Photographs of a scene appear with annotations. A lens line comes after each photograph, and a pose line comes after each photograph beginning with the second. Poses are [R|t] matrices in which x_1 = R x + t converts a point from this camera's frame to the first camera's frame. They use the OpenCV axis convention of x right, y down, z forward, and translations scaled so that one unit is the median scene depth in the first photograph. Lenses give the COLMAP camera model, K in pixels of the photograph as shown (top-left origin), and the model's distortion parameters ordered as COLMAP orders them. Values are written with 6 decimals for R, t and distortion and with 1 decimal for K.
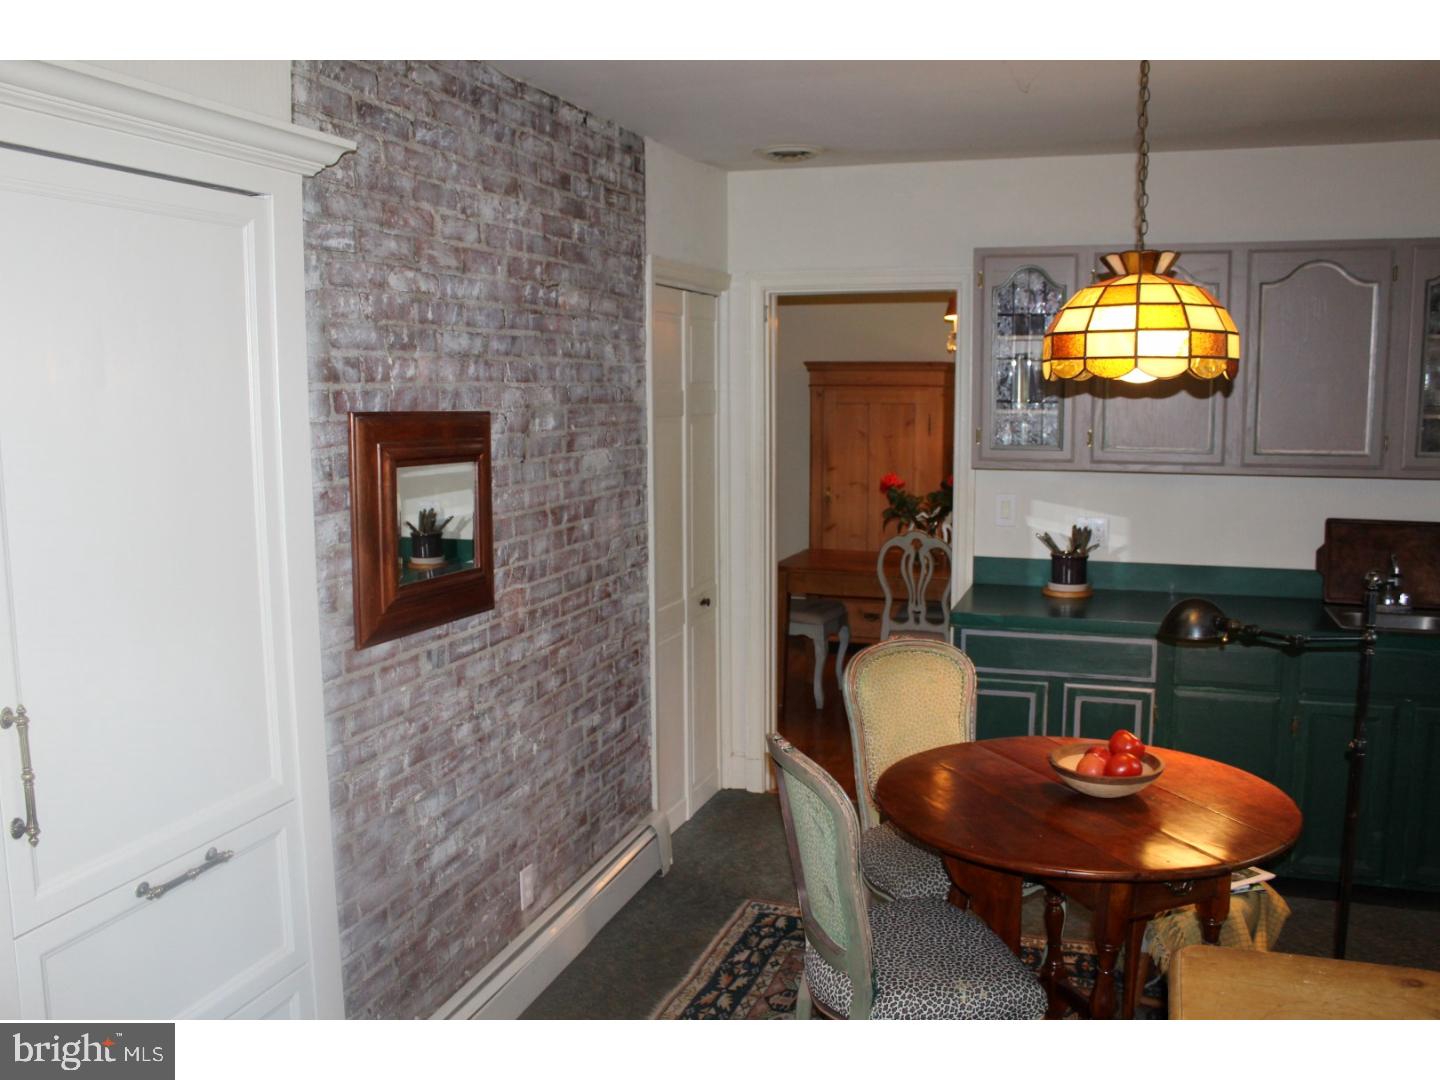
lens RADIAL K [[1337.7, 0, 720.0], [0, 1337.7, 540.0], [0, 0, 1]] dist [-0.007562, -0.002329]
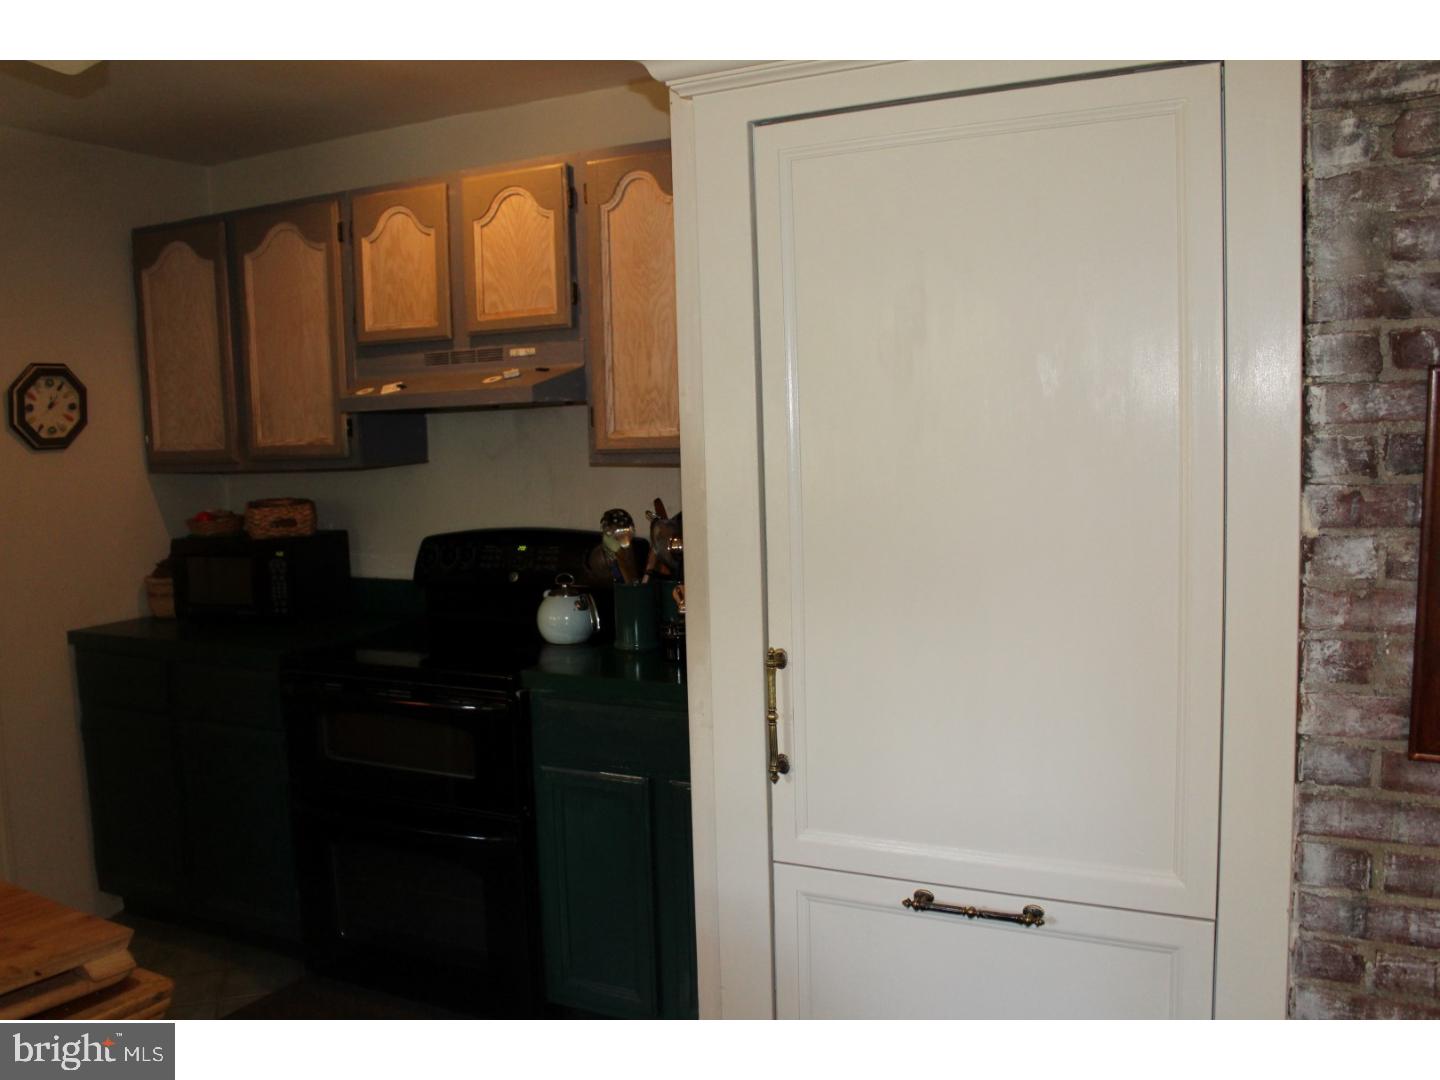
lens RADIAL K [[1210.9, 0, 720.0], [0, 1210.9, 540.0], [0, 0, 1]] dist [-0.007245, -0.003306]
pose [[-0.128440, 0.102659, -0.986389, 0.315118], [-0.096701, 0.988592, 0.115480, -0.051407], [0.986991, 0.110217, -0.117048, 0.780129]]
